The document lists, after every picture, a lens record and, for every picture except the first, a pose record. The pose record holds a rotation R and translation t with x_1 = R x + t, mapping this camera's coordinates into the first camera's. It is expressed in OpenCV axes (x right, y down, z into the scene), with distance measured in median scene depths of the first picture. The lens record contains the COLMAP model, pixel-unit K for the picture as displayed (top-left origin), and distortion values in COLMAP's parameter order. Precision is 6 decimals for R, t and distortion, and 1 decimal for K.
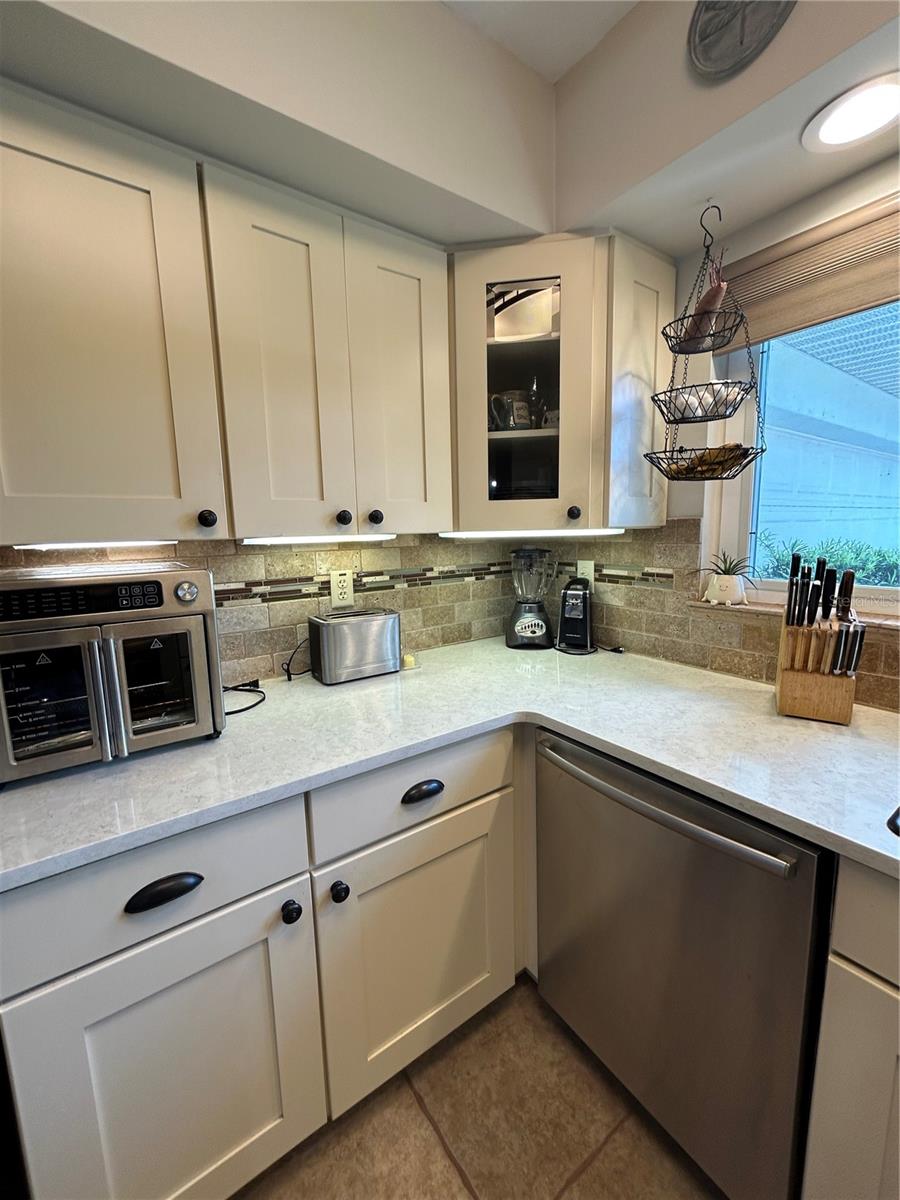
lens RADIAL K [[481.9, 0, 448.0], [0, 481.9, 598.3], [0, 0, 1]] dist [0.000440, -0.000008]
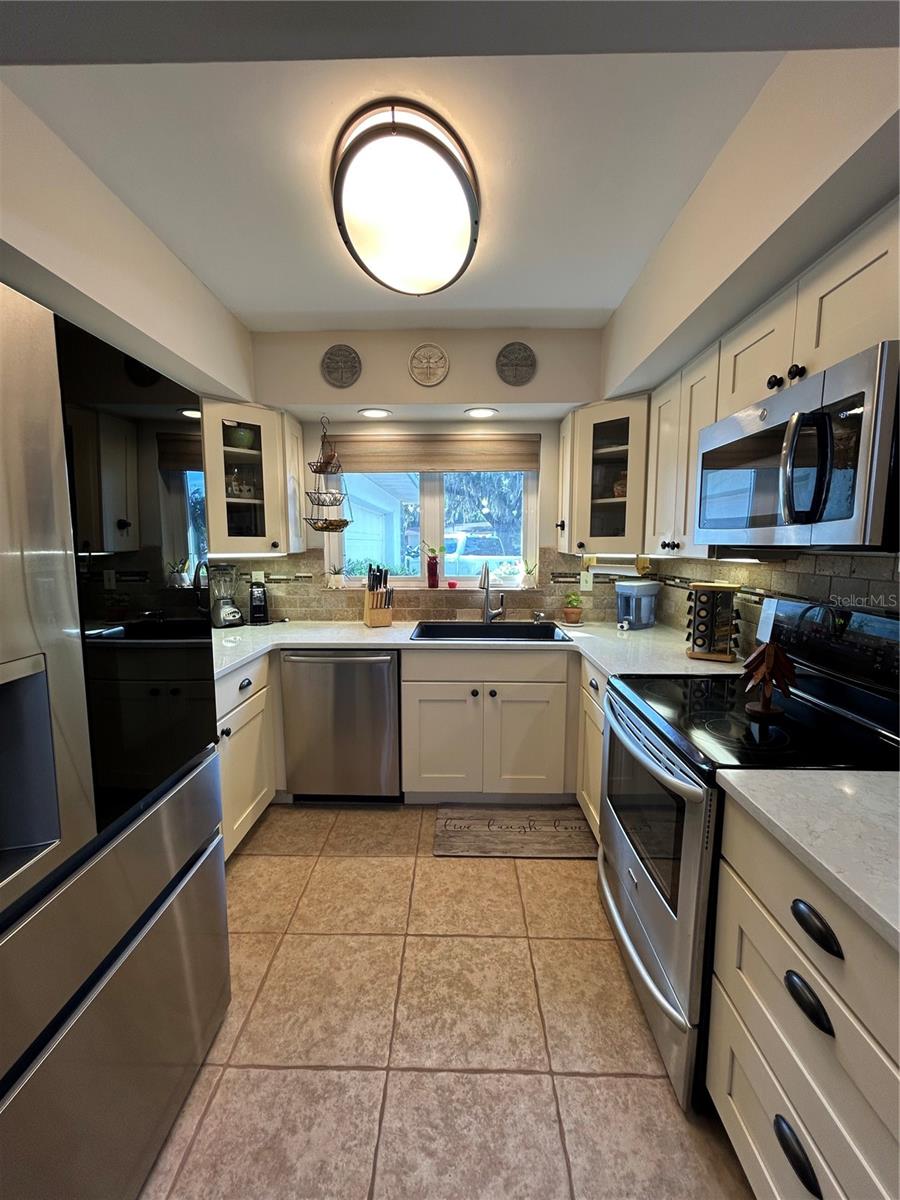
lens RADIAL K [[483.9, 0, 450.0], [0, 483.9, 600.0], [0, 0, 1]] dist [-0.000320, -0.000447]
pose [[0.594730, -0.069727, 0.800896, -0.858984], [0.101745, 0.994749, 0.011050, 0.090178], [-0.797461, 0.074915, 0.598702, -0.683907]]
